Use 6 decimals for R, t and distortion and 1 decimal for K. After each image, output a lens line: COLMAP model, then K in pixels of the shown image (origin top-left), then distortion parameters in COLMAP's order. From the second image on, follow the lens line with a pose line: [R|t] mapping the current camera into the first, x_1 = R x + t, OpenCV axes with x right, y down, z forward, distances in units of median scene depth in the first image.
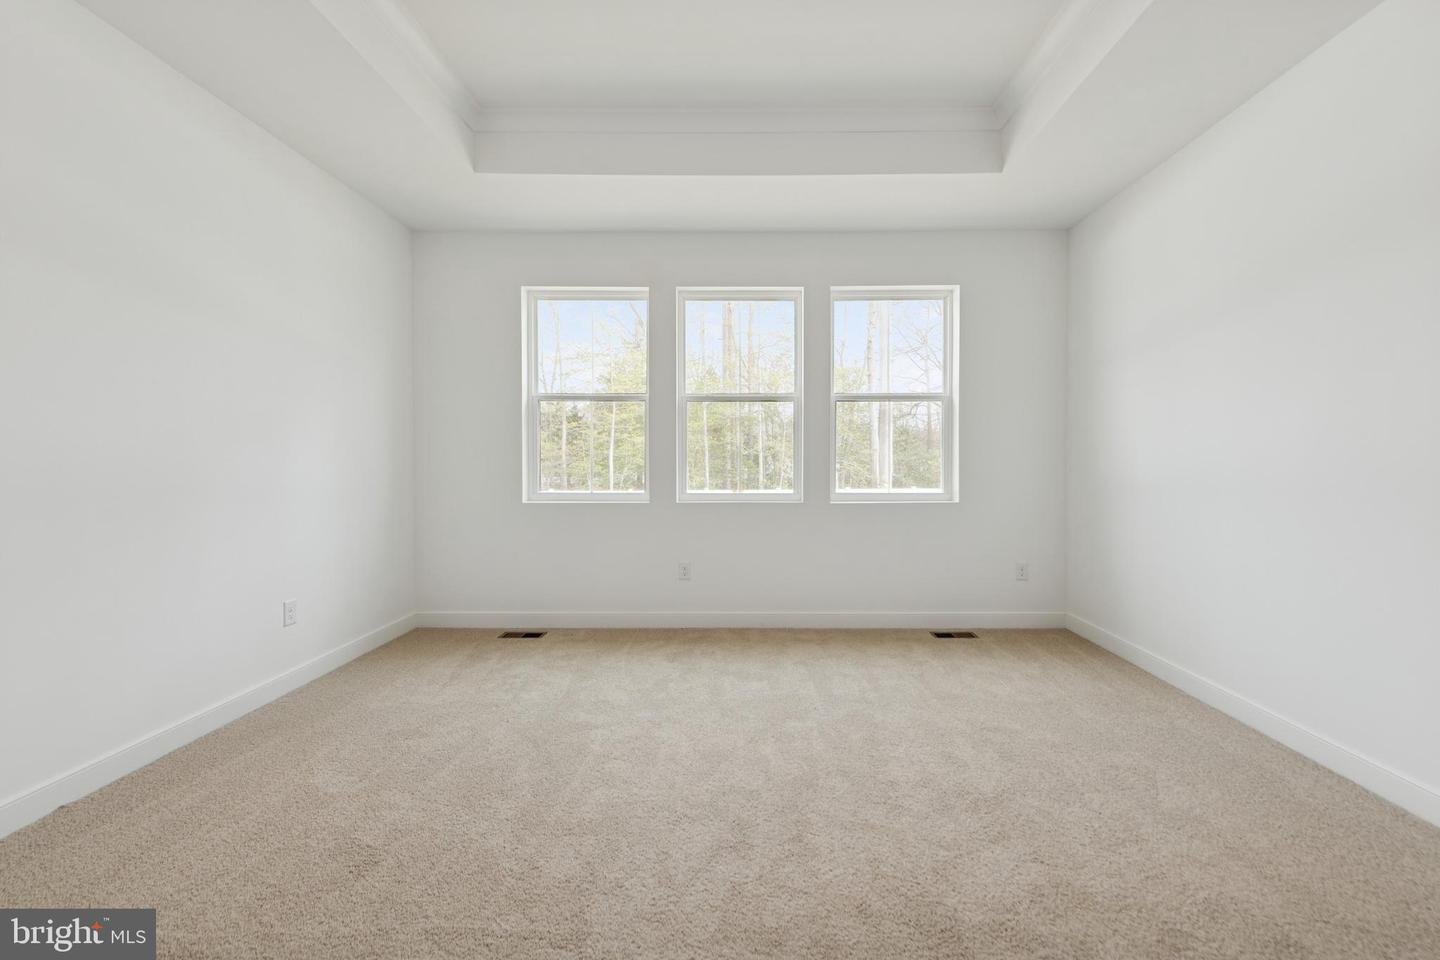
lens RADIAL K [[578.7, 0, 671.0], [0, 578.7, 470.7], [0, 0, 1]] dist [0.020471, -0.007963]
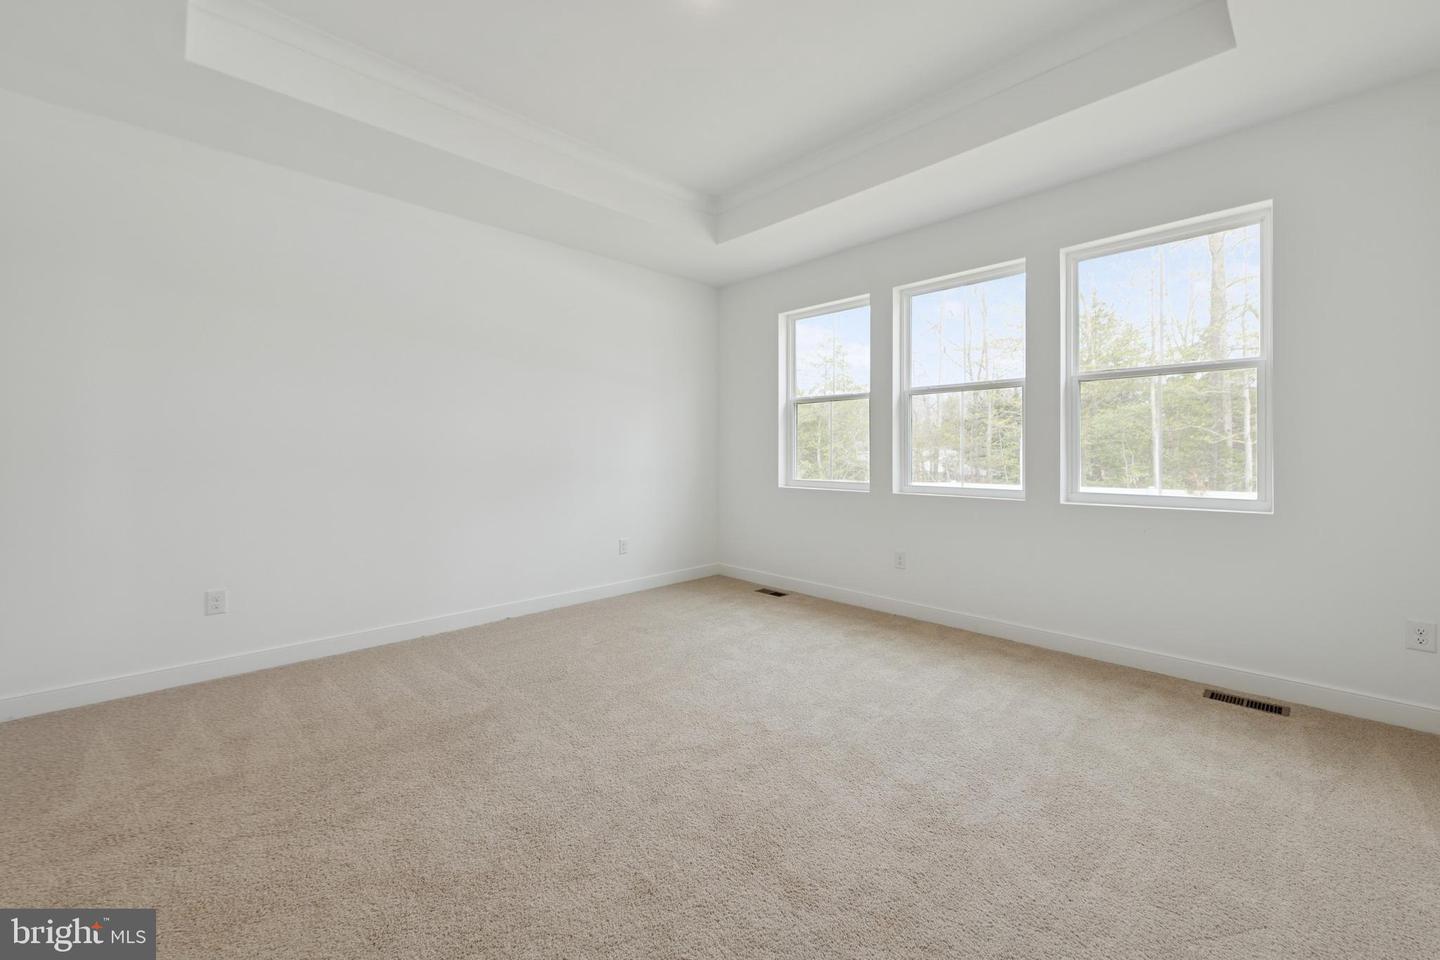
lens RADIAL K [[573.7, 0, 728.5], [0, 573.7, 455.7], [0, 0, 1]] dist [0.014608, -0.004425]
pose [[0.697583, 0.003248, -0.716497, 0.612639], [-0.008668, 0.999955, -0.003906, -0.007611], [0.716452, 0.008935, 0.697579, 0.070916]]
